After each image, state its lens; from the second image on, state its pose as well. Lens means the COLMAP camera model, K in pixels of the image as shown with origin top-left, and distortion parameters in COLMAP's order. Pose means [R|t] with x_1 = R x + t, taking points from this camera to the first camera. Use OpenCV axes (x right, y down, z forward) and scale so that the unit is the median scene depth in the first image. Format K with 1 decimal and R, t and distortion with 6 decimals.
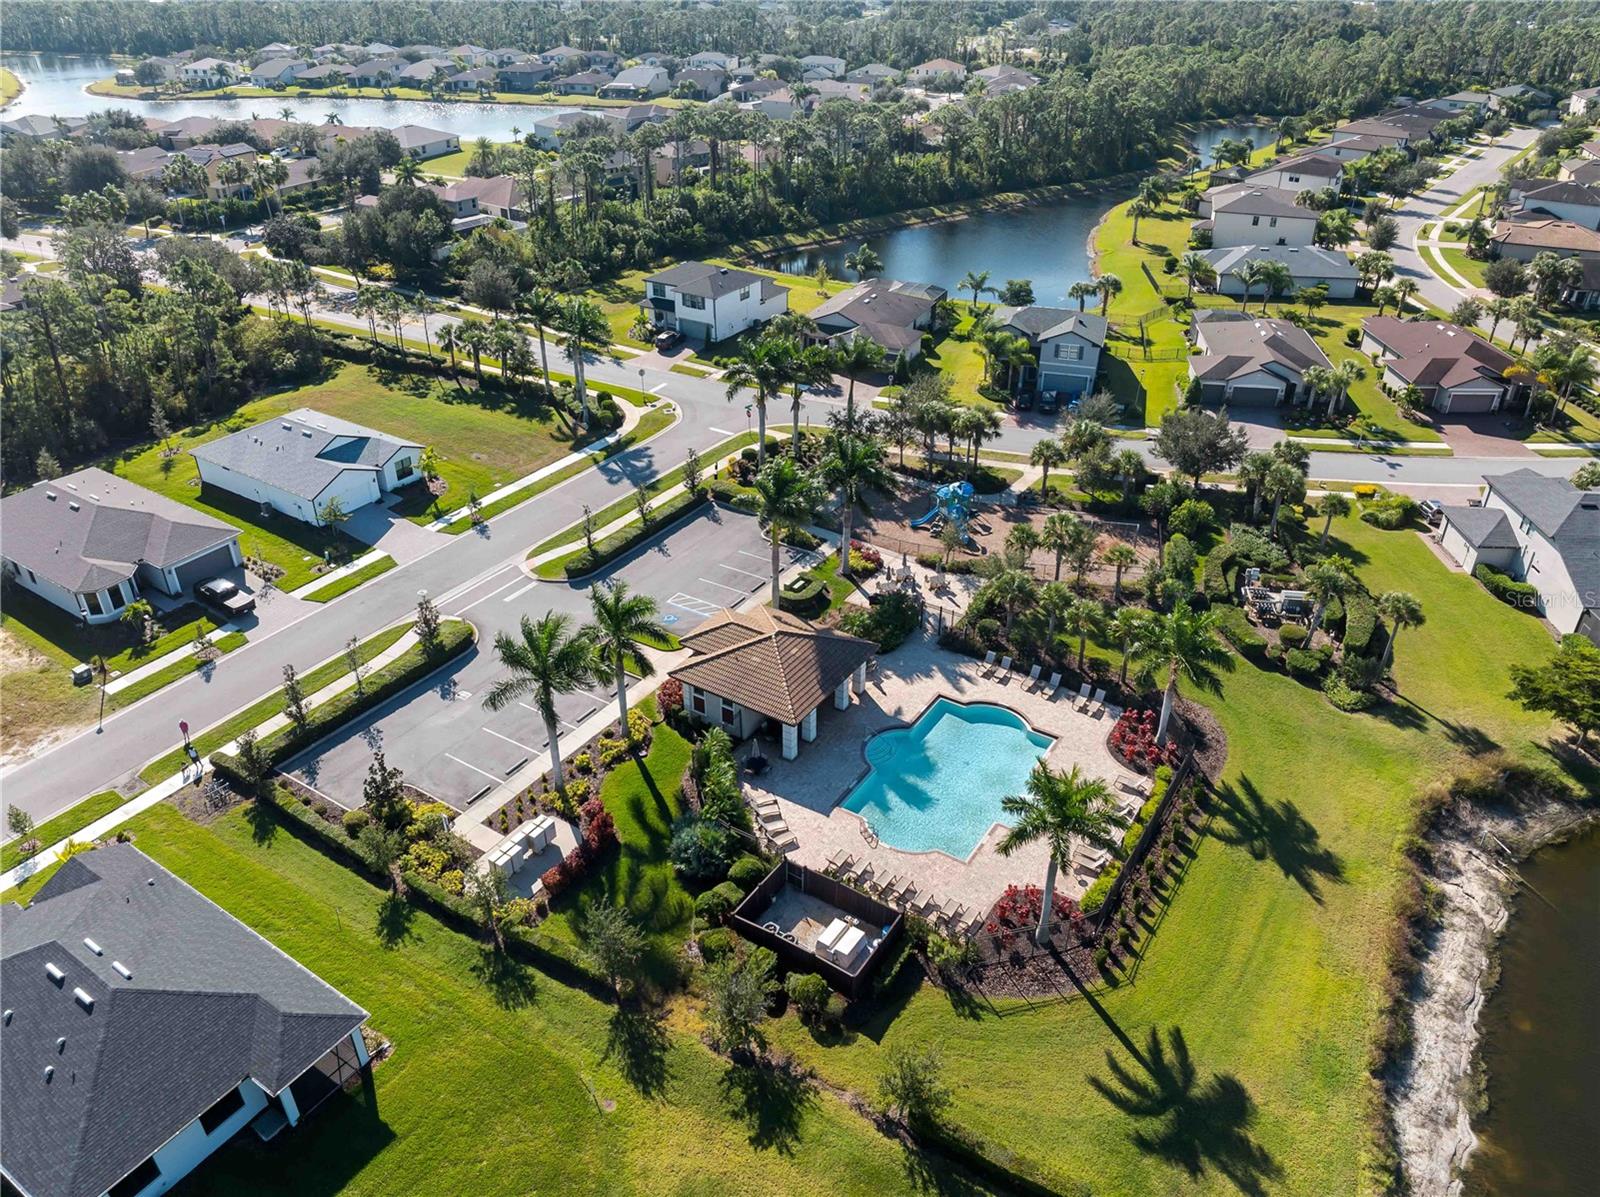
lens RADIAL K [[1132.0, 0, 800.0], [0, 1132.0, 598.5], [0, 0, 1]] dist [-0.038158, 0.001094]
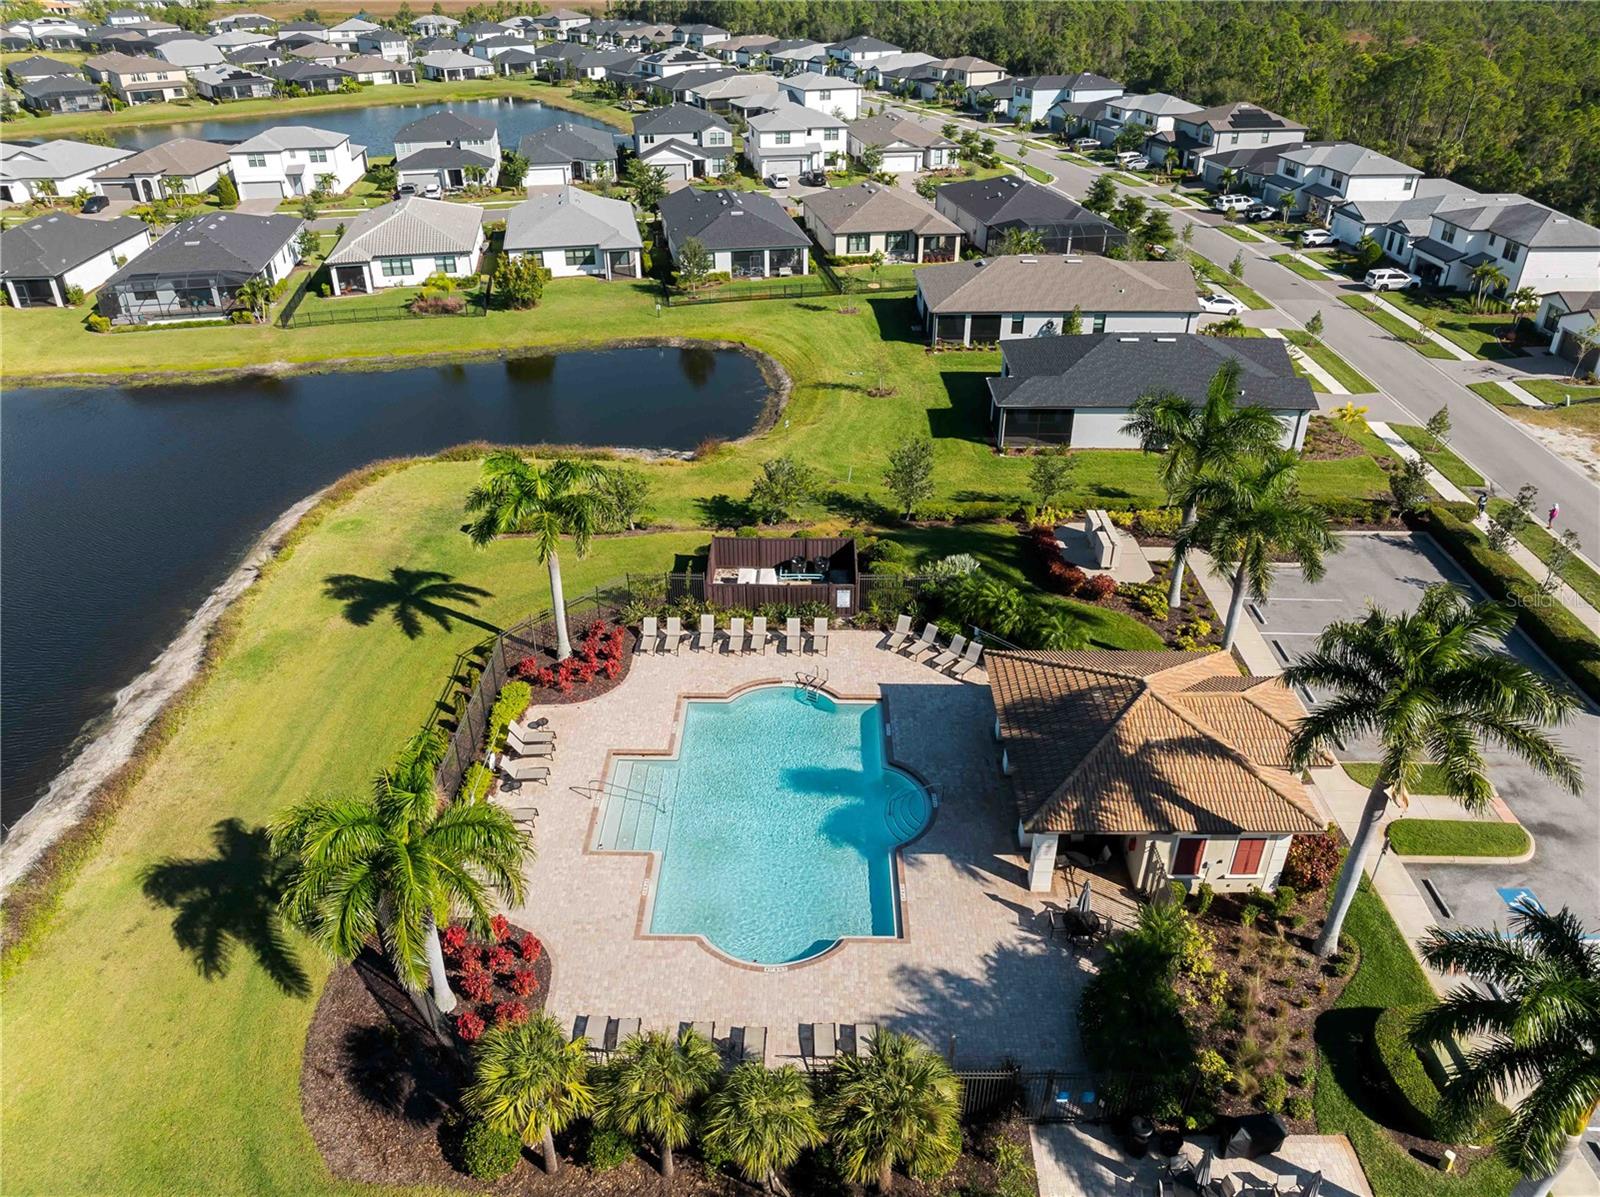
lens RADIAL K [[1132.0, 0, 800.0], [0, 1132.0, 598.5], [0, 0, 1]] dist [-0.038158, 0.001094]
pose [[-0.847214, 0.274745, -0.454690, 0.418714], [-0.267832, 0.518259, 0.812203, -0.459113], [0.458796, 0.809891, -0.365491, 1.280318]]
